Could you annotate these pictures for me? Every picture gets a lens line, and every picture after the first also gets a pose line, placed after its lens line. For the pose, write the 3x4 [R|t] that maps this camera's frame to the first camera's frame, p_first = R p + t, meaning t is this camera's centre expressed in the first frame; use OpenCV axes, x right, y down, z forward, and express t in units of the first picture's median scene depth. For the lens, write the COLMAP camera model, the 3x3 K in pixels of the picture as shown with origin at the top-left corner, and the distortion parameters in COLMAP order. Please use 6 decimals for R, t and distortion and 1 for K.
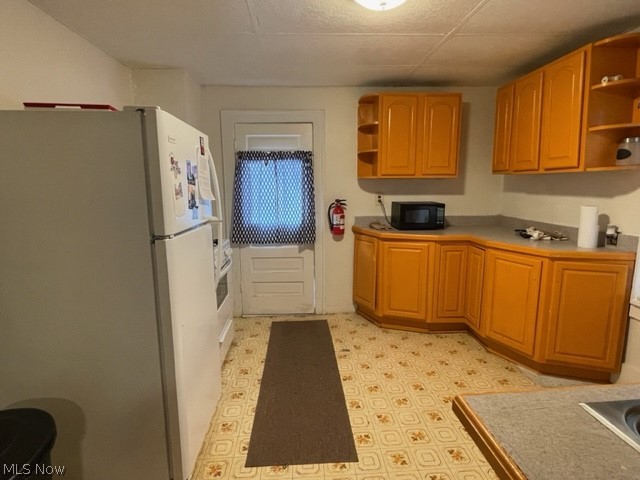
lens RADIAL K [[338.2, 0, 318.8], [0, 338.2, 236.4], [0, 0, 1]] dist [-0.003613, -0.000394]
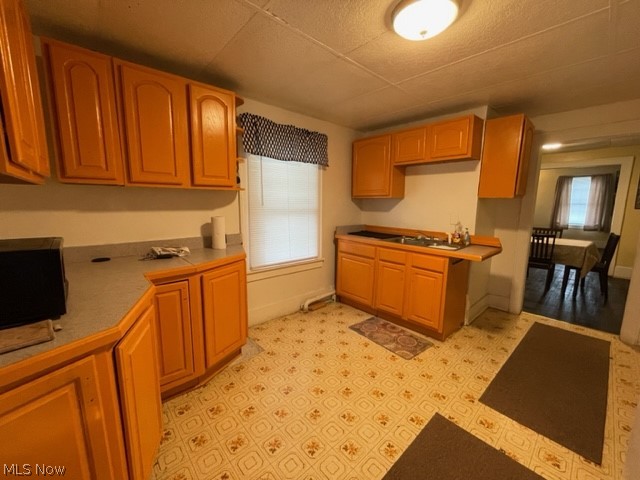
lens RADIAL K [[256.7, 0, 323.1], [0, 256.7, 239.8], [0, 0, 1]] dist [-0.000496, -0.000053]
pose [[-0.626535, -0.116616, 0.770620, -0.200371], [0.111562, 0.965143, 0.236755, -0.179856], [-0.771368, 0.234307, -0.591686, 1.196700]]
